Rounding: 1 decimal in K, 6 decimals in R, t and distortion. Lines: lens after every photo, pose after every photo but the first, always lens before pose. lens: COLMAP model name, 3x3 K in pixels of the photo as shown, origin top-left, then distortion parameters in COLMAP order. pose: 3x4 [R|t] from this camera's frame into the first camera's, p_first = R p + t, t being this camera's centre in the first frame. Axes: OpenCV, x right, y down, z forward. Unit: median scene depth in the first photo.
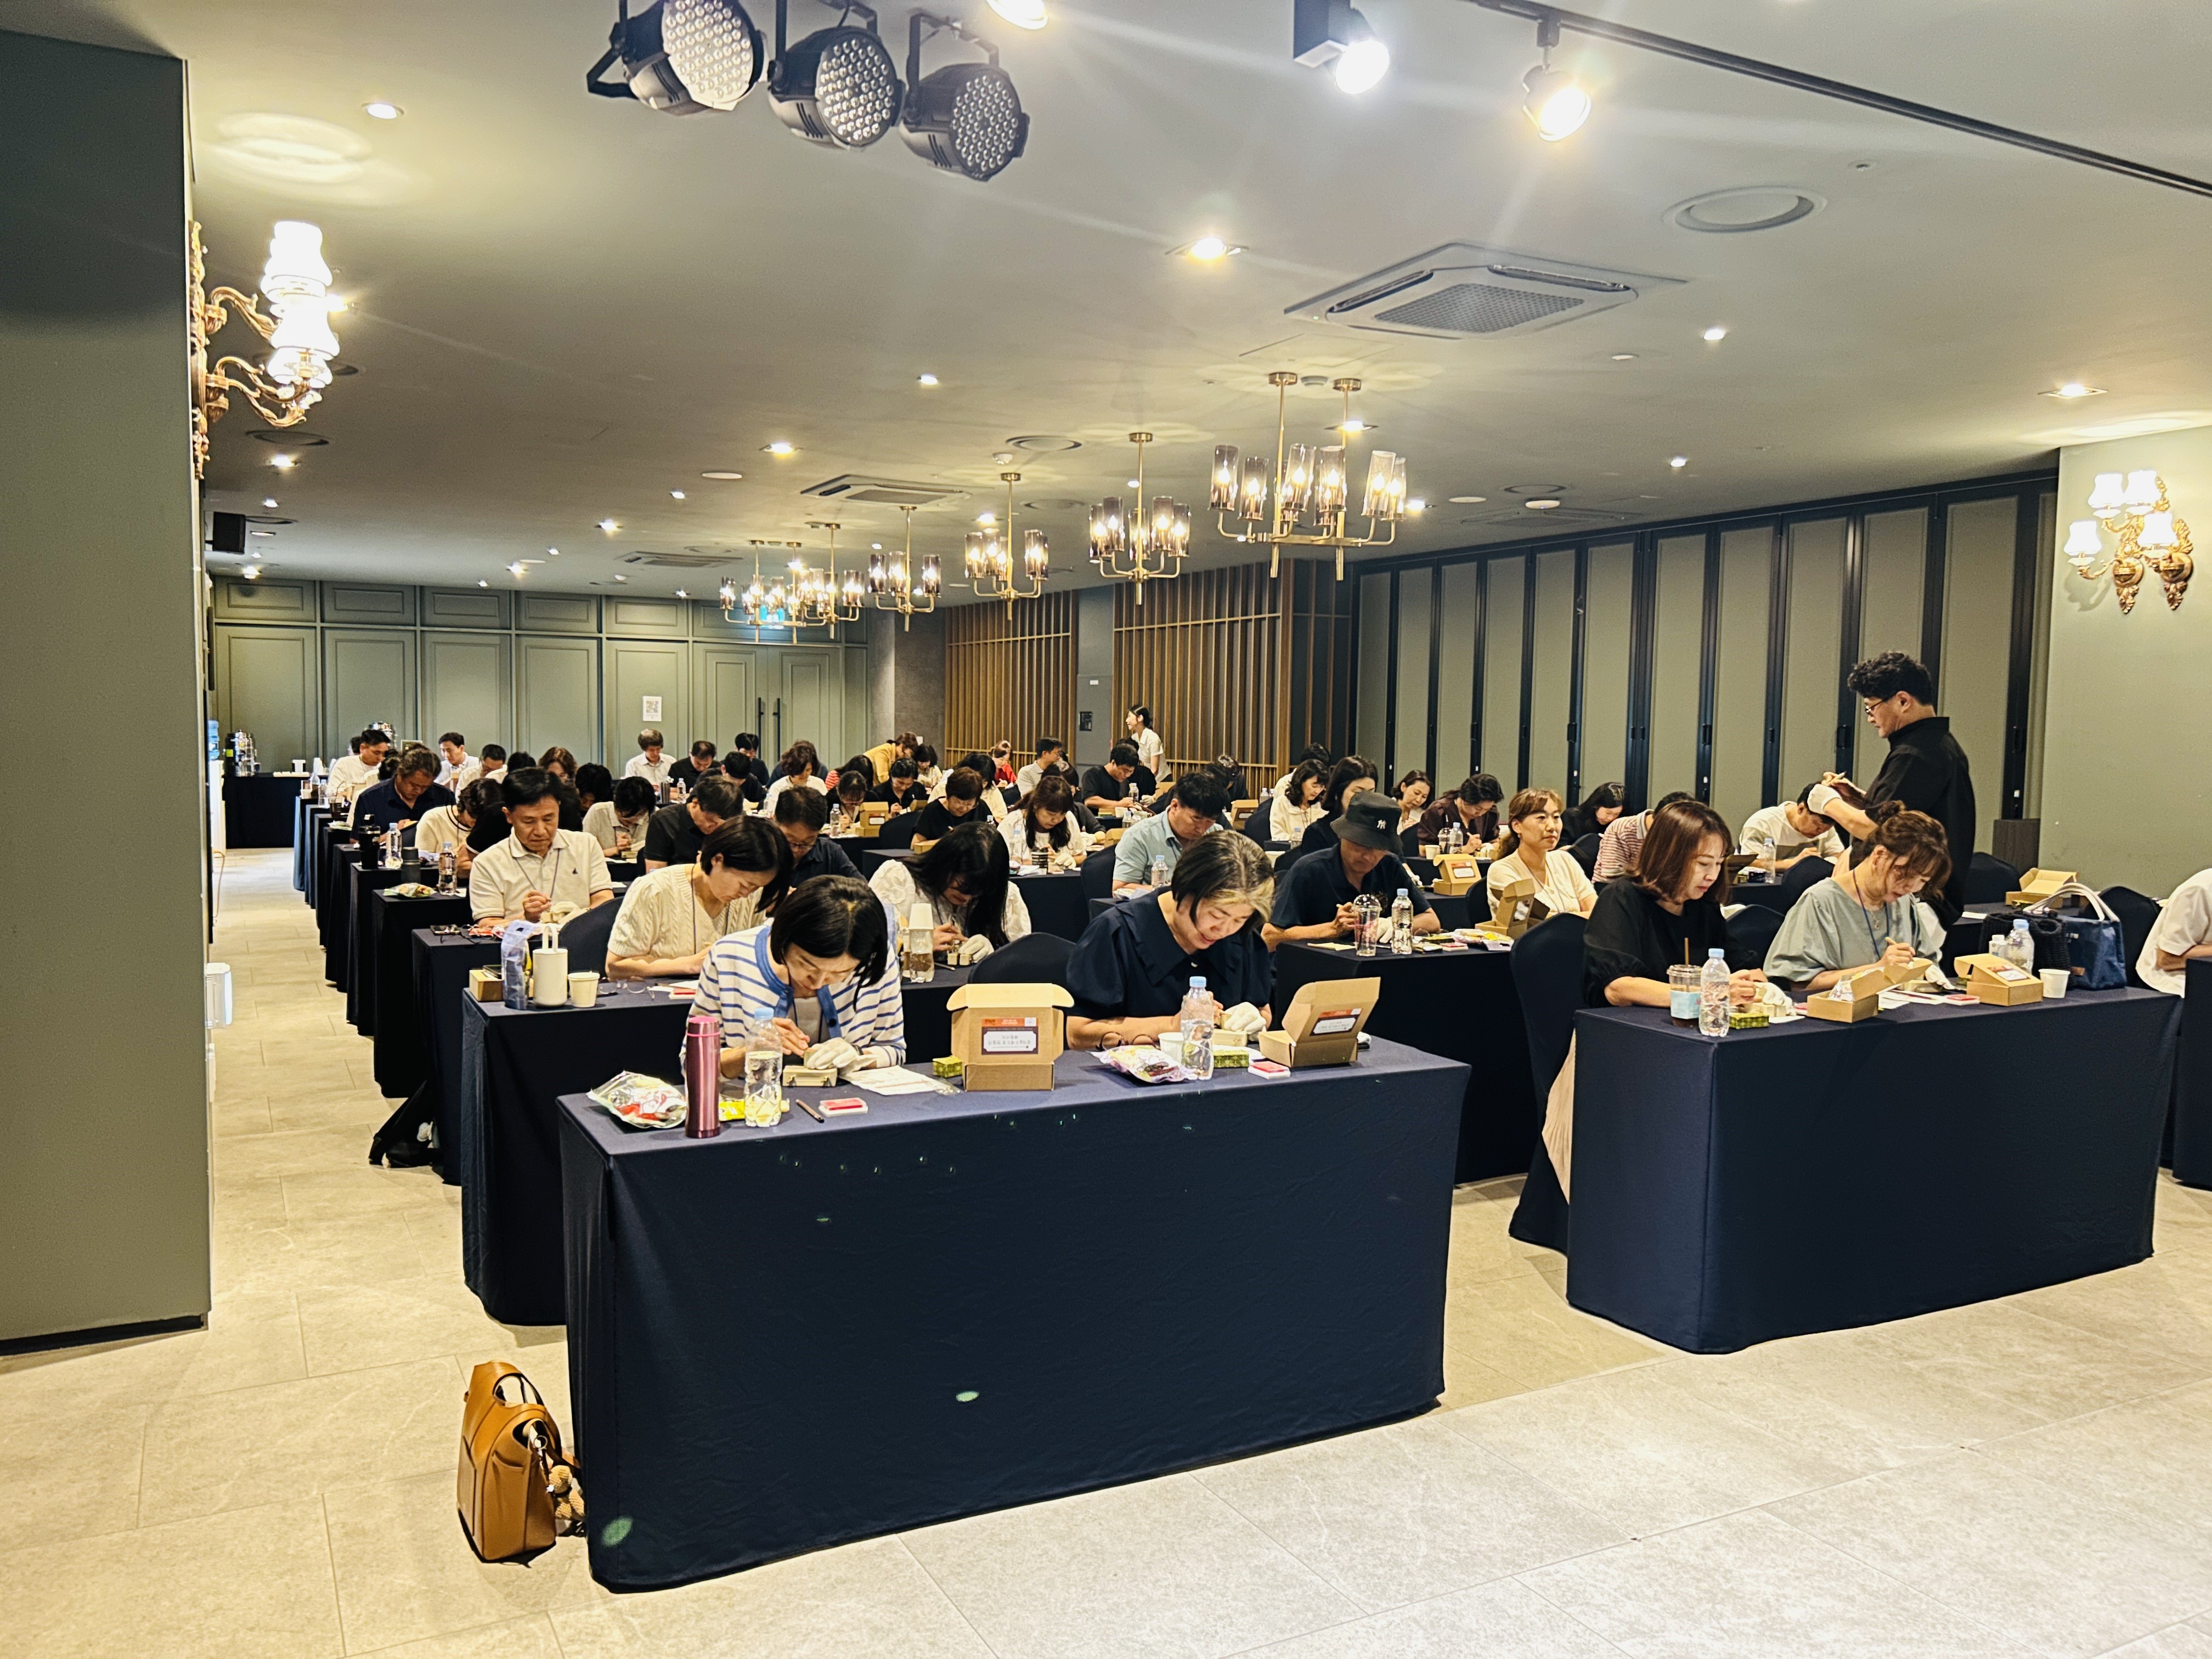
lens RADIAL K [[1637.6, 0, 1106.0], [0, 1637.6, 829.5], [0, 0, 1]] dist [0.077974, 0.000046]
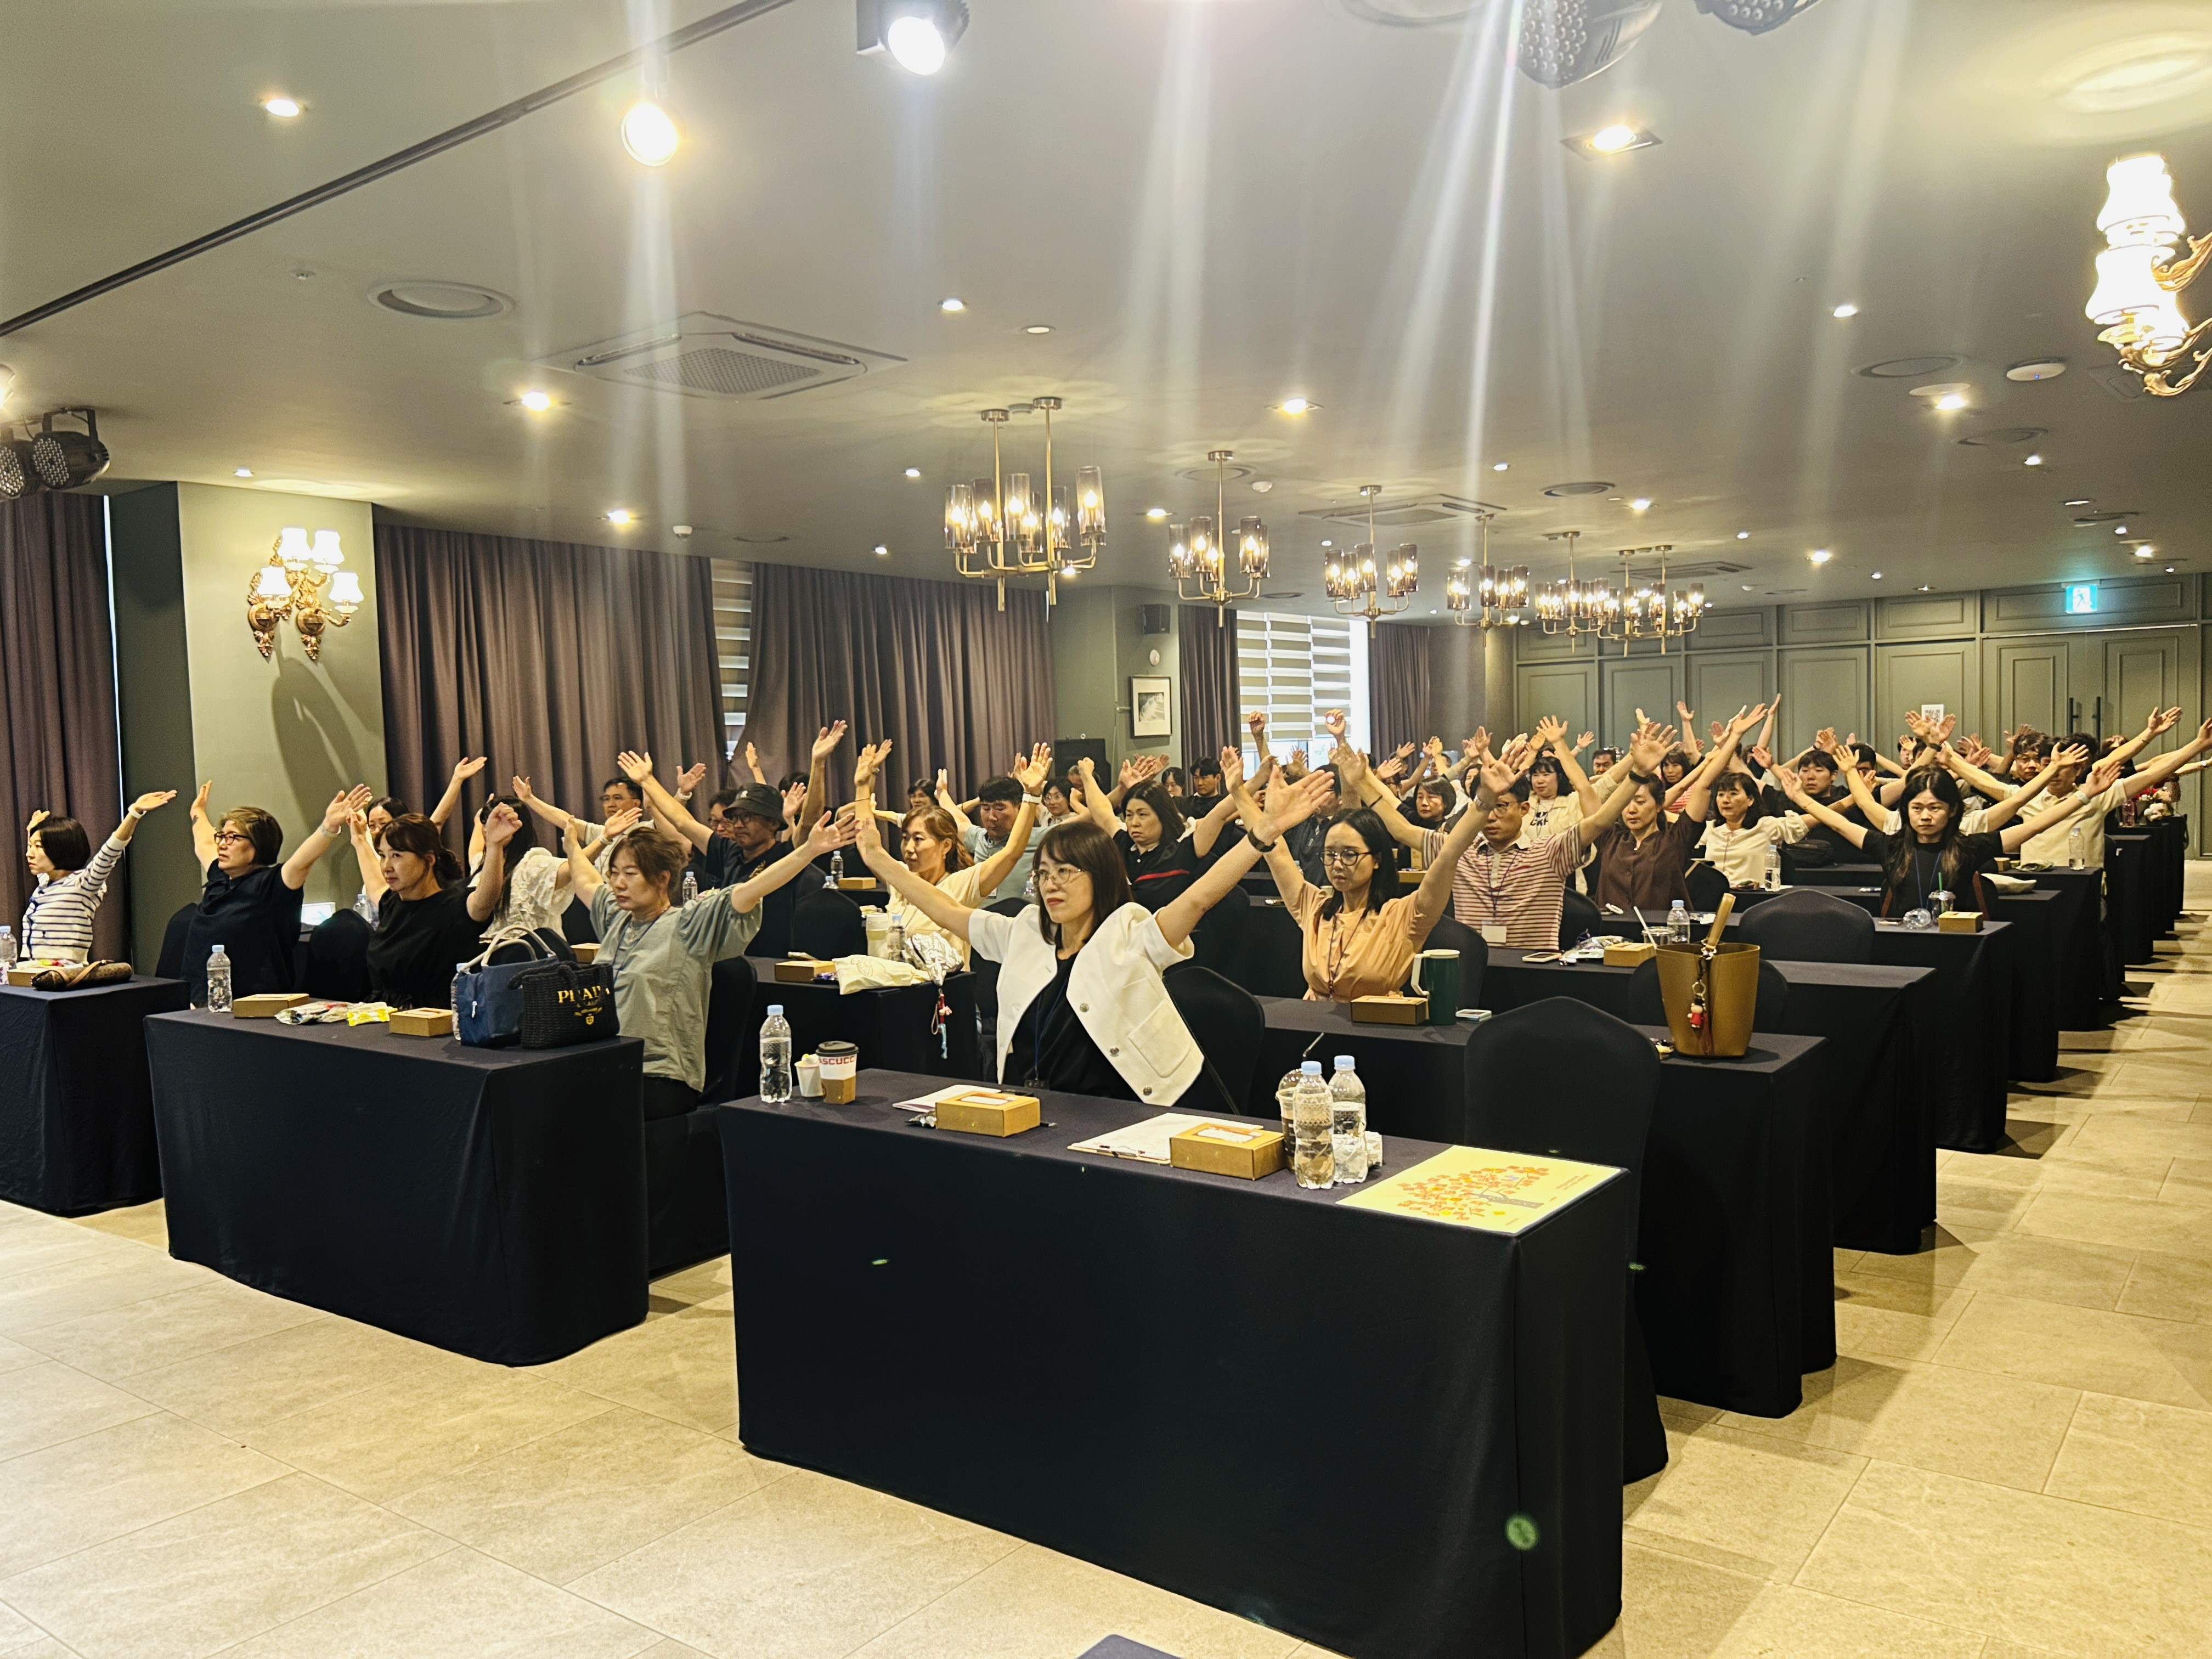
lens RADIAL K [[1637.6, 0, 1106.0], [0, 1637.6, 829.5], [0, 0, 1]] dist [0.077974, 0.000046]
pose [[0.407771, 0.025771, -0.912721, 0.376694], [-0.029849, 0.999444, 0.014884, -0.013179], [0.912596, 0.021174, 0.408313, 0.225972]]
